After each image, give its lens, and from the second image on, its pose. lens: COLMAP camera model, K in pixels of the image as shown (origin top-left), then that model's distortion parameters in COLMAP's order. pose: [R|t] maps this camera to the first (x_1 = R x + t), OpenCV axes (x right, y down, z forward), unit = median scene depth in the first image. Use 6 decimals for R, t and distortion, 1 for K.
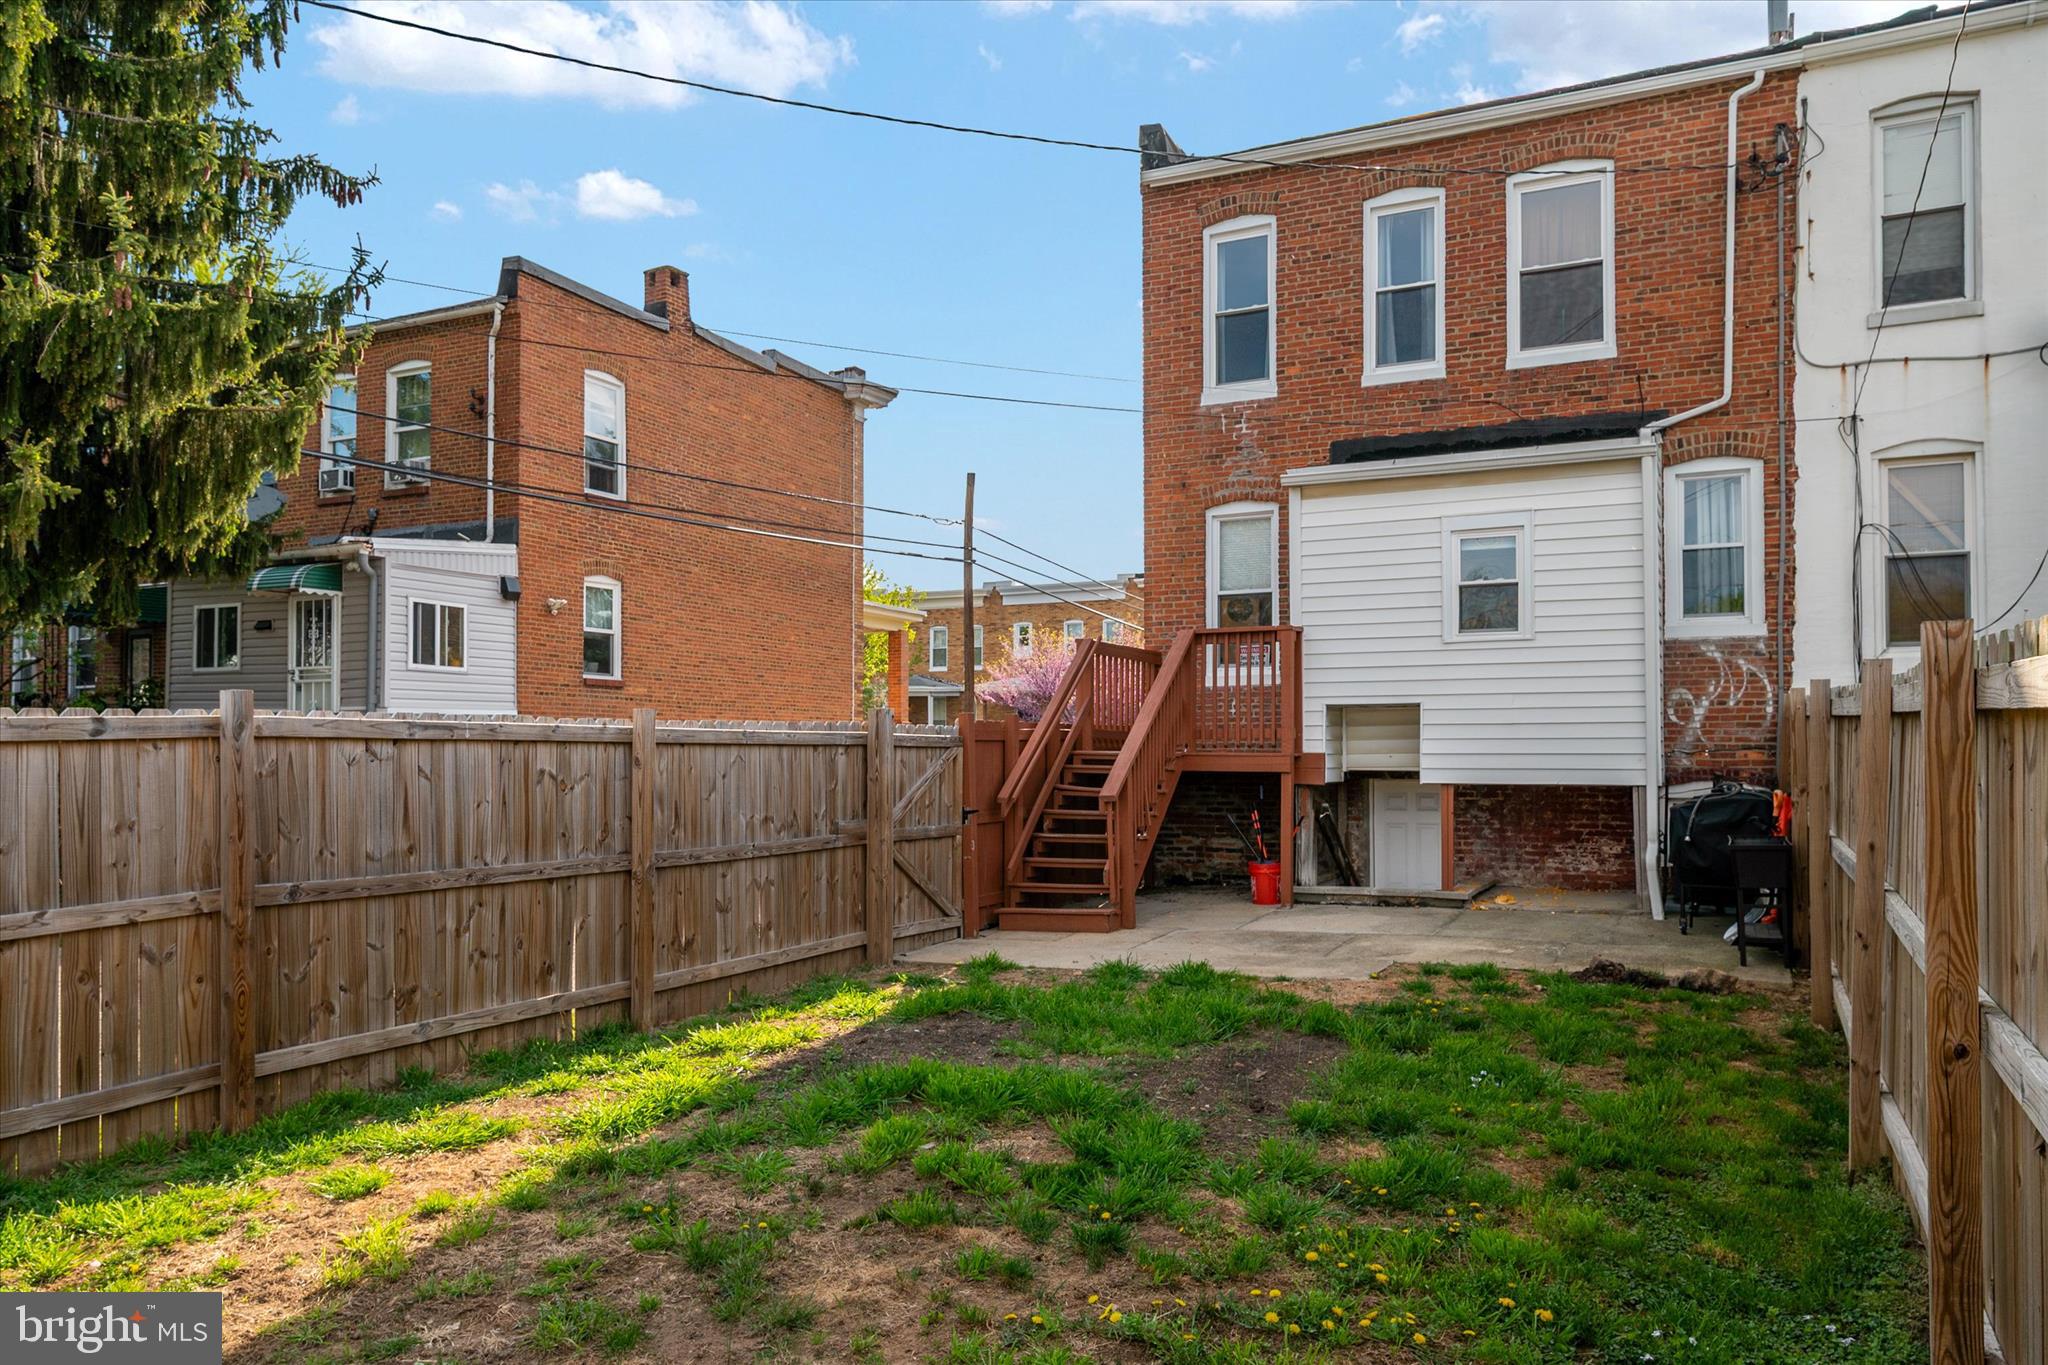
lens RADIAL K [[1395.5, 0, 1029.5], [0, 1395.5, 719.3], [0, 0, 1]] dist [0.028565, -0.004696]
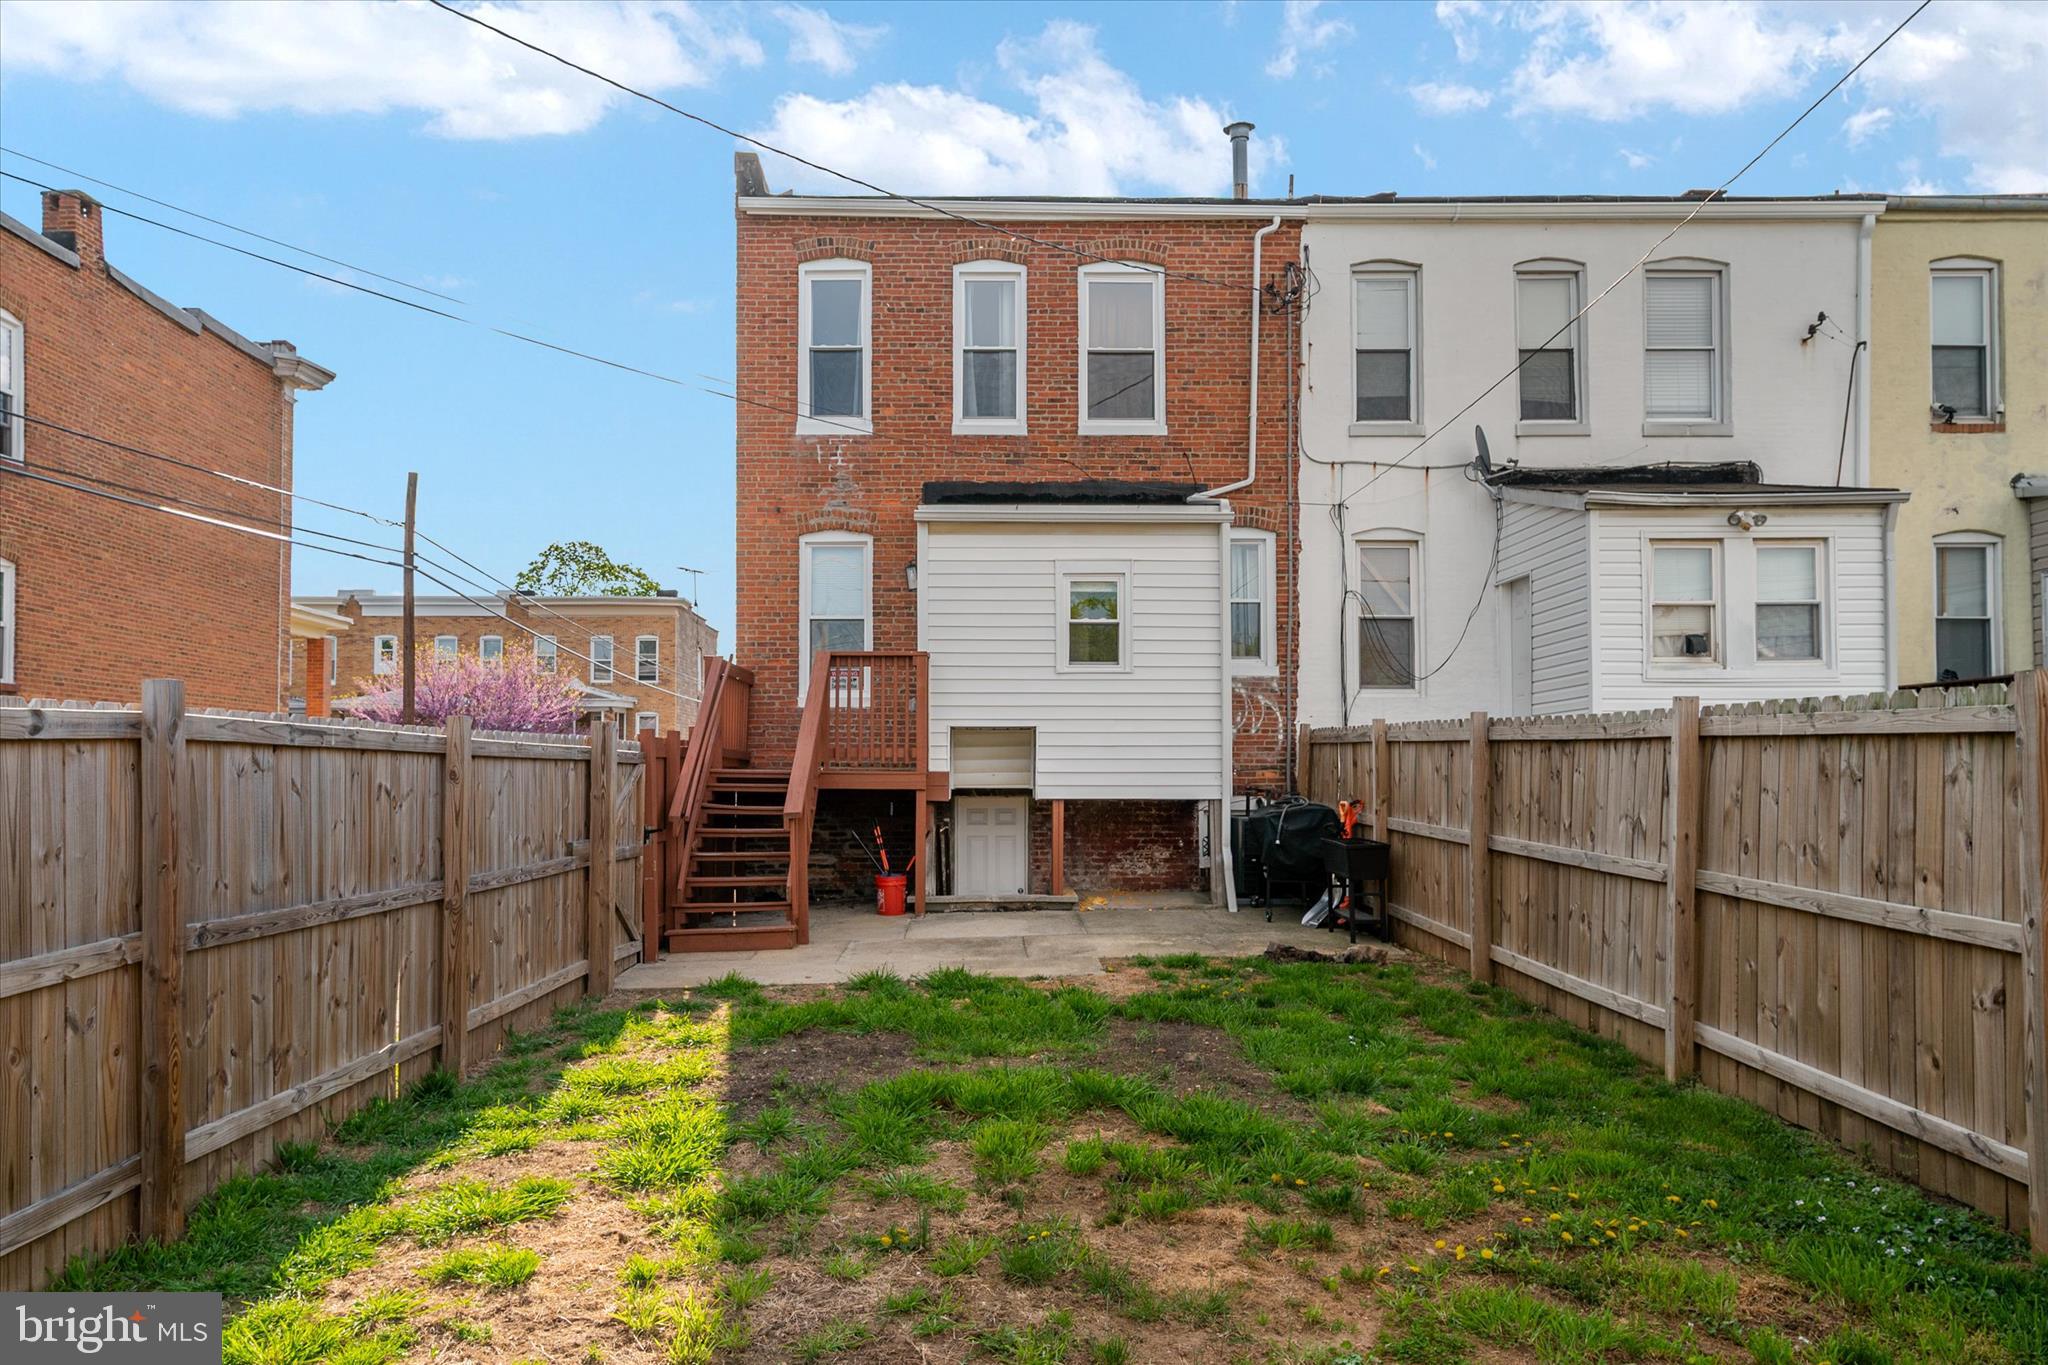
lens RADIAL K [[1355.6, 0, 983.9], [0, 1355.6, 731.5], [0, 0, 1]] dist [0.029838, -0.017620]
pose [[0.897820, 0.015414, 0.440093, -0.222084], [-0.011166, 0.999863, -0.012239, 0.005741], [-0.440221, 0.006074, 0.897869, 0.050825]]
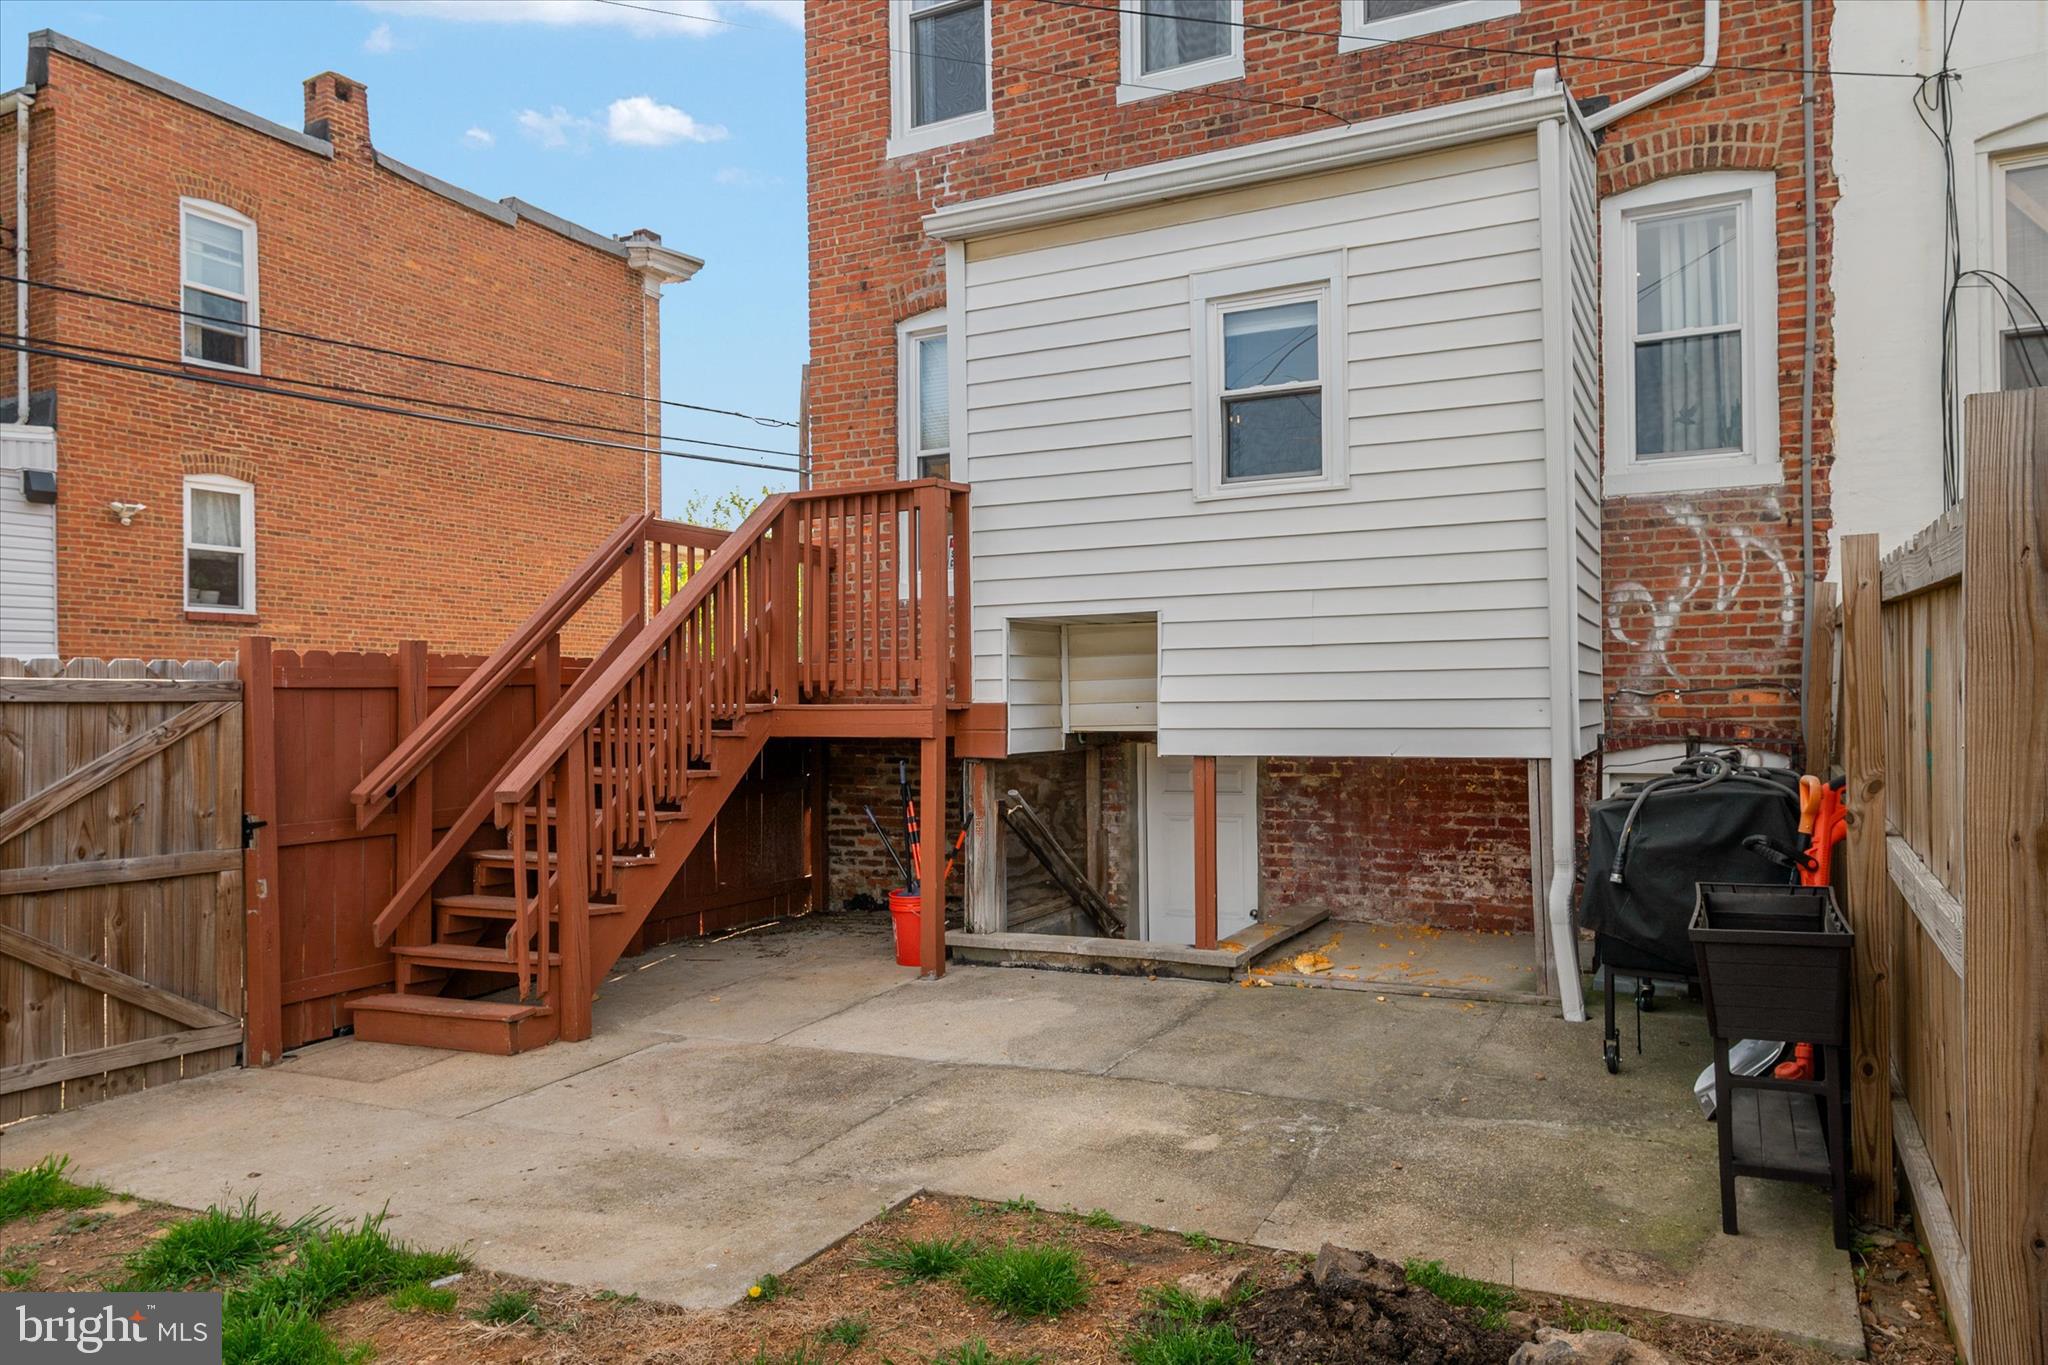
lens RADIAL K [[1367.4, 0, 1024.0], [0, 1367.4, 682.5], [0, 0, 1]] dist [0.025458, -0.003655]
pose [[0.999729, -0.012061, -0.019924, 0.227953], [0.012279, 0.999866, 0.010853, 0.009748], [0.019790, -0.011095, 0.999743, 0.436067]]
